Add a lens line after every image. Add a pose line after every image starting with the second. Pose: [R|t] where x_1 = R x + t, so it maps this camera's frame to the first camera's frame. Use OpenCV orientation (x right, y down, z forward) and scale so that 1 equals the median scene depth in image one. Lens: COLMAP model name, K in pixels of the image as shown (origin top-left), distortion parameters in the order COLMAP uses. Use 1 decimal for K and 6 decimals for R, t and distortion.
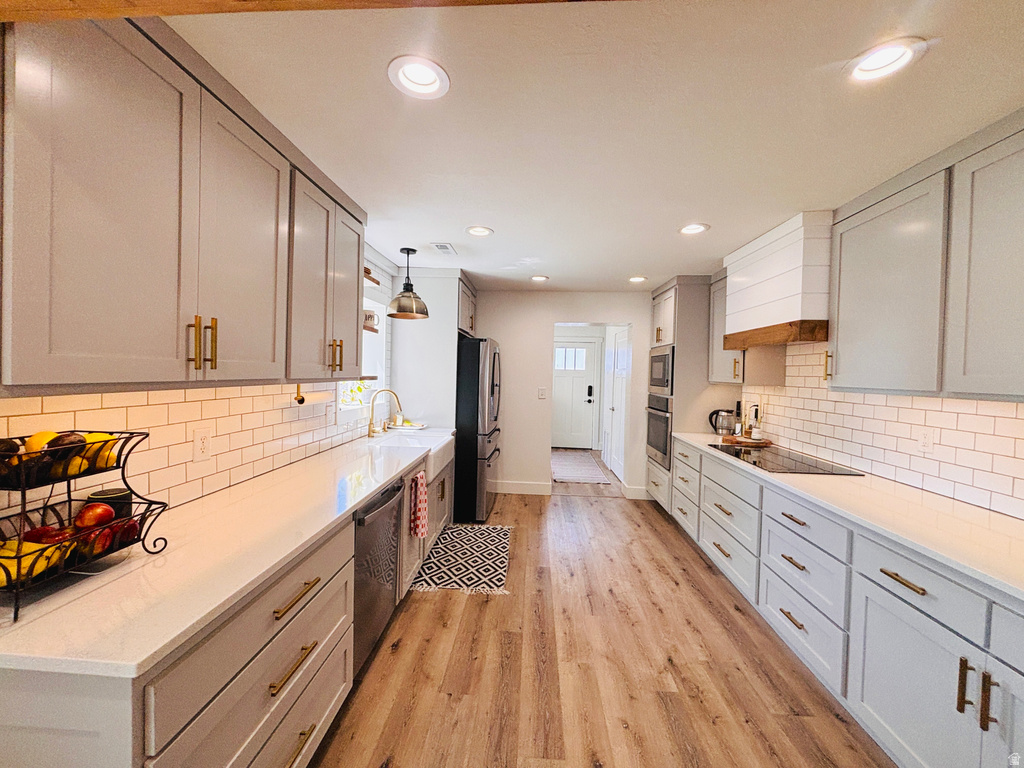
lens RADIAL K [[410.8, 0, 509.7], [0, 410.8, 382.4], [0, 0, 1]] dist [0.000533, -0.000224]
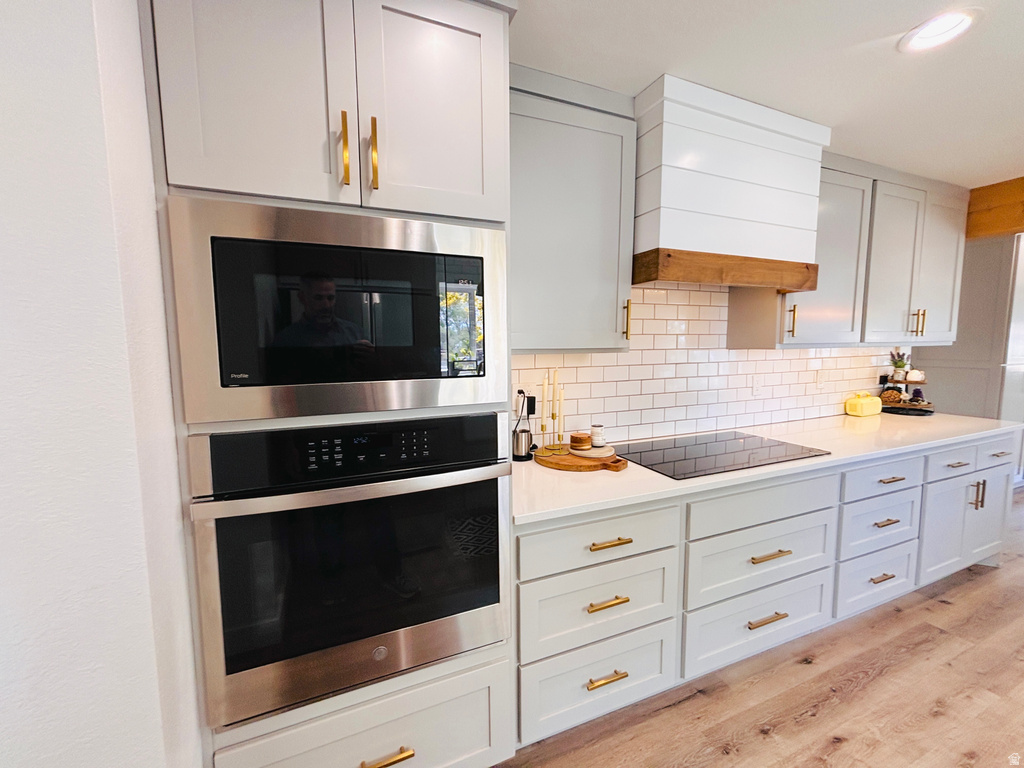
lens RADIAL K [[405.9, 0, 508.3], [0, 405.9, 382.3], [0, 0, 1]] dist [0.000249, -0.002963]
pose [[-0.432439, -0.103548, 0.895698, 0.176405], [0.024795, 0.991642, 0.126611, -0.026918], [-0.901322, 0.076961, -0.426258, 1.520382]]
